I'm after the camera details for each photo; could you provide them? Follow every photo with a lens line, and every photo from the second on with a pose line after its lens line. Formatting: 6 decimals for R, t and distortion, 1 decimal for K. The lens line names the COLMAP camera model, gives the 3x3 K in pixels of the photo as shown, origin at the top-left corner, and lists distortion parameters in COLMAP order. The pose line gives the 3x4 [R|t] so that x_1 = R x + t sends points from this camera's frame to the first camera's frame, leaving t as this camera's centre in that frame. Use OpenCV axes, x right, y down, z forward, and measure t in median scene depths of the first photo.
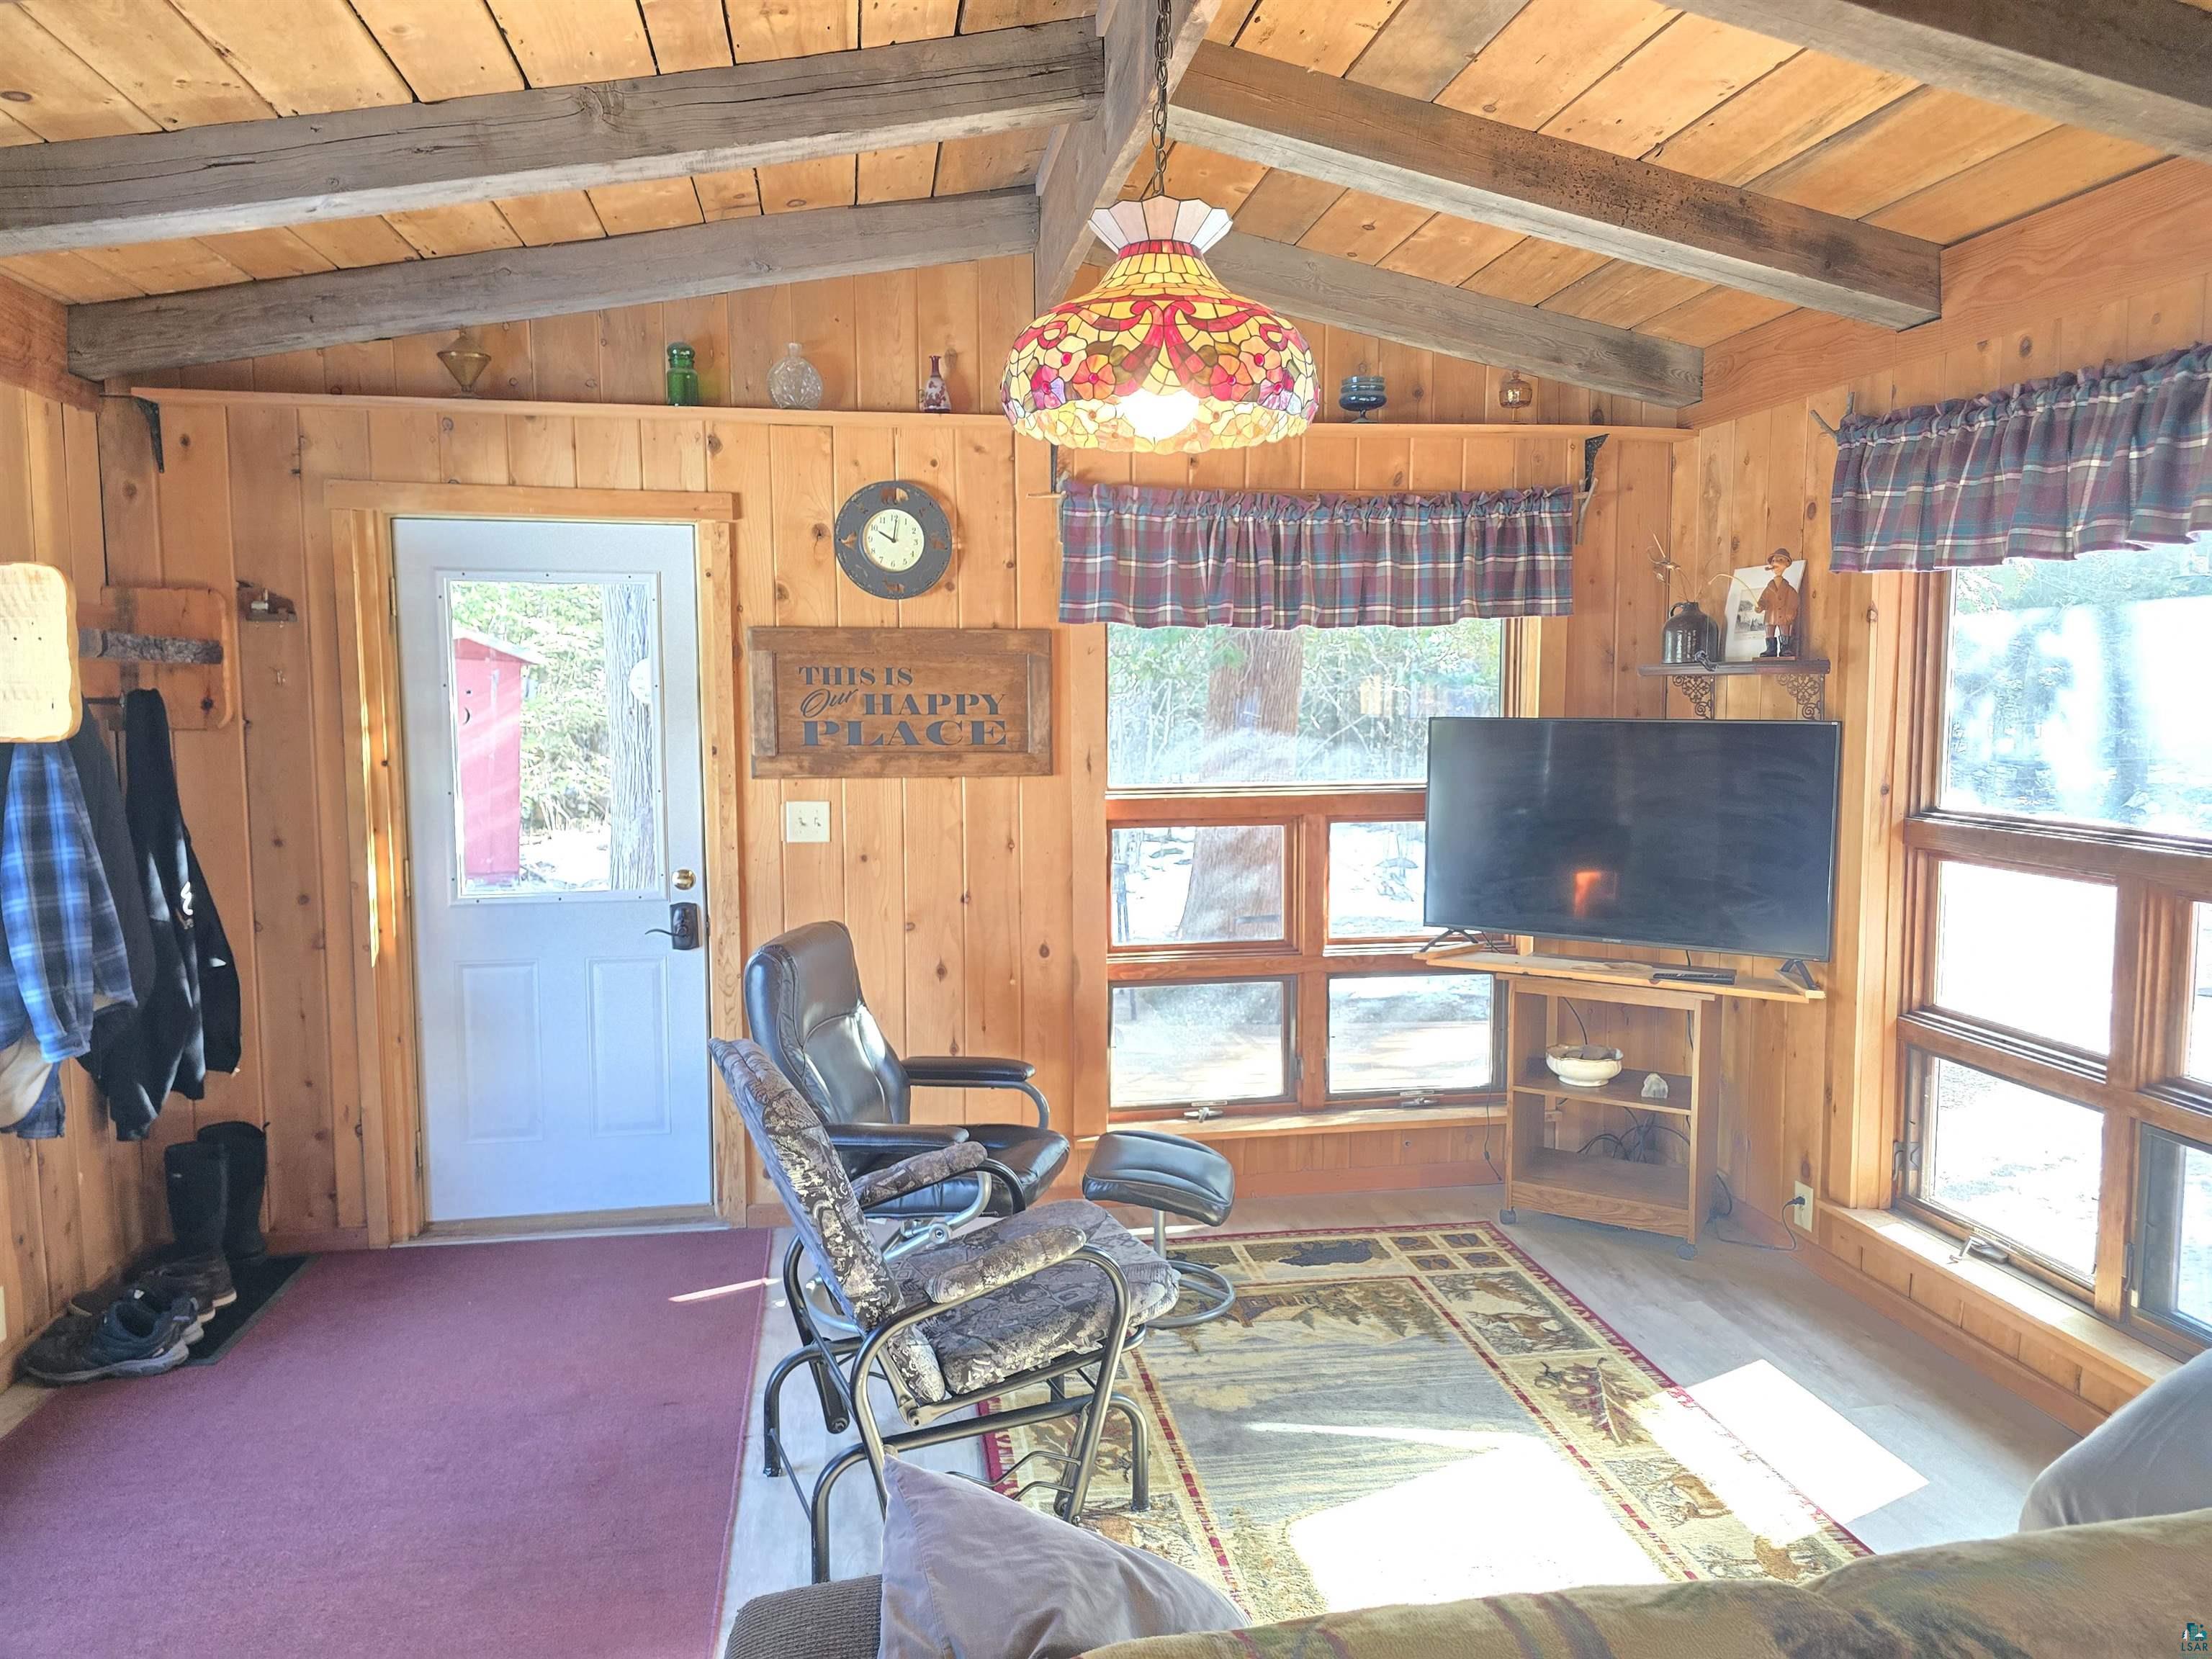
lens RADIAL K [[1498.4, 0, 1130.7], [0, 1498.4, 823.9], [0, 0, 1]] dist [0.100487, -0.127570]
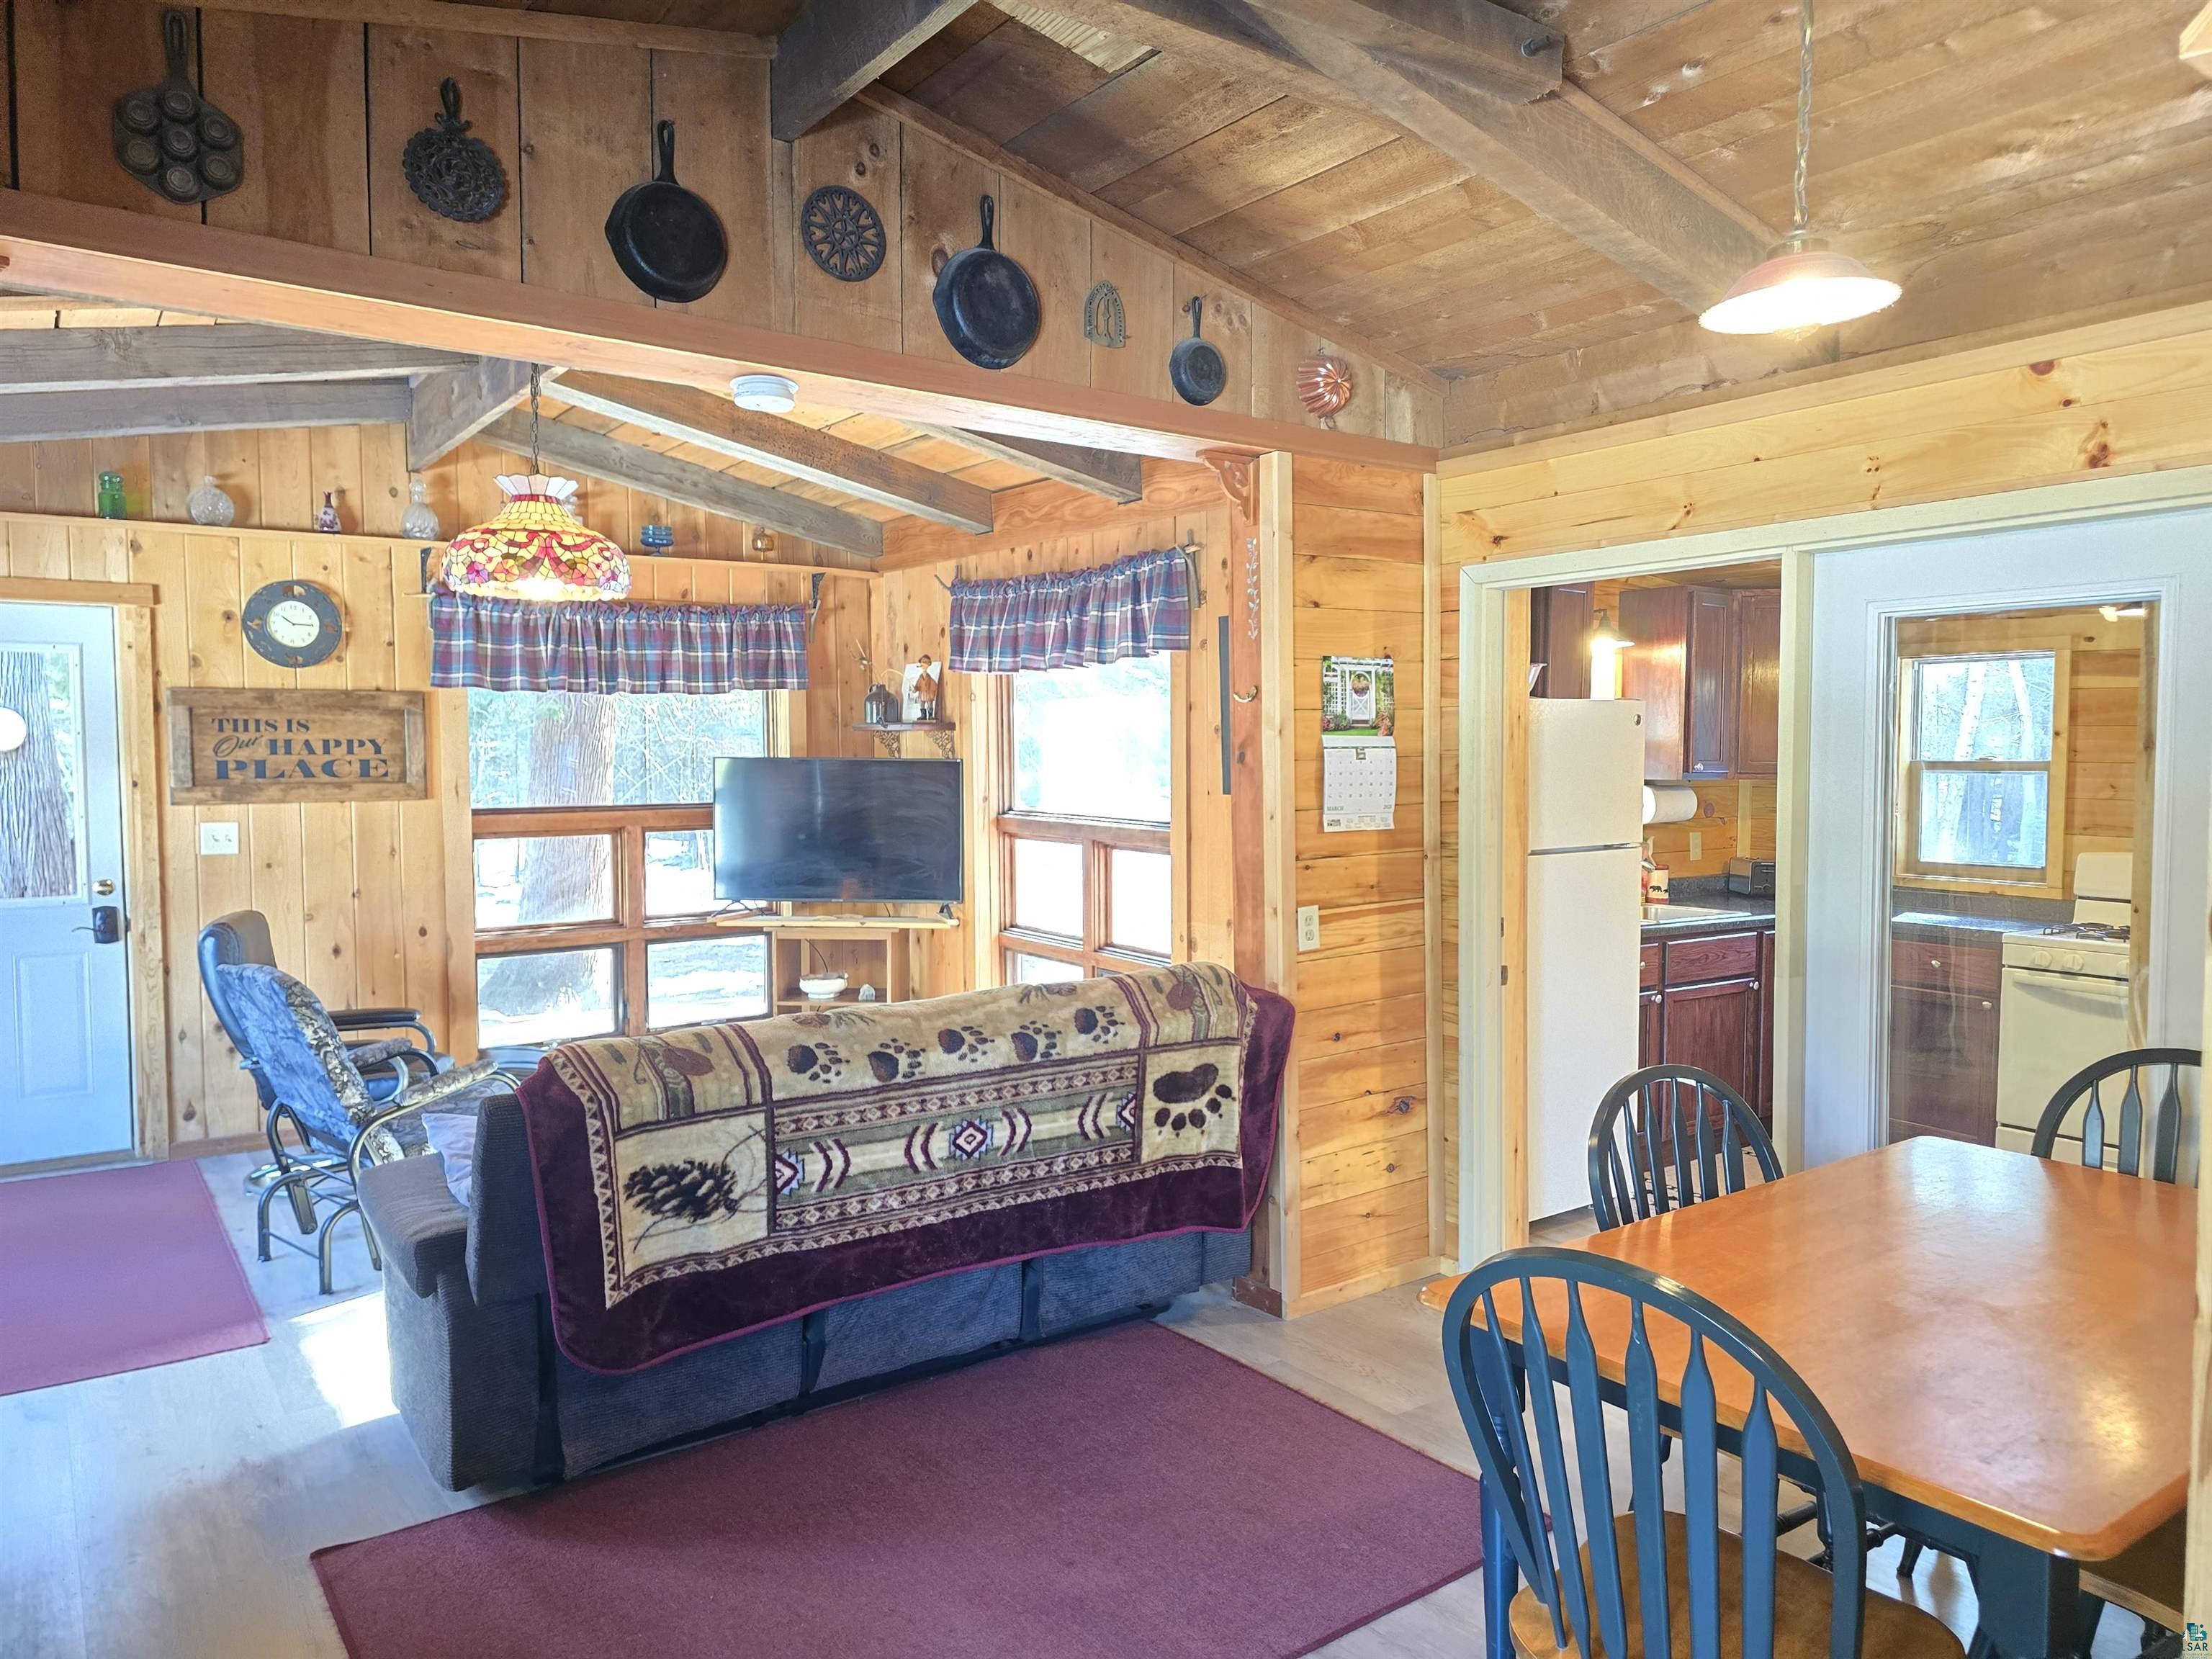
lens RADIAL K [[1512.5, 0, 1154.8], [0, 1512.5, 845.2], [0, 0, 1]] dist [0.057139, -0.085218]
pose [[0.896532, -0.027331, 0.442134, -0.075464], [0.036503, 0.999258, -0.012248, 0.050703], [-0.441472, 0.027120, 0.896865, -0.534426]]
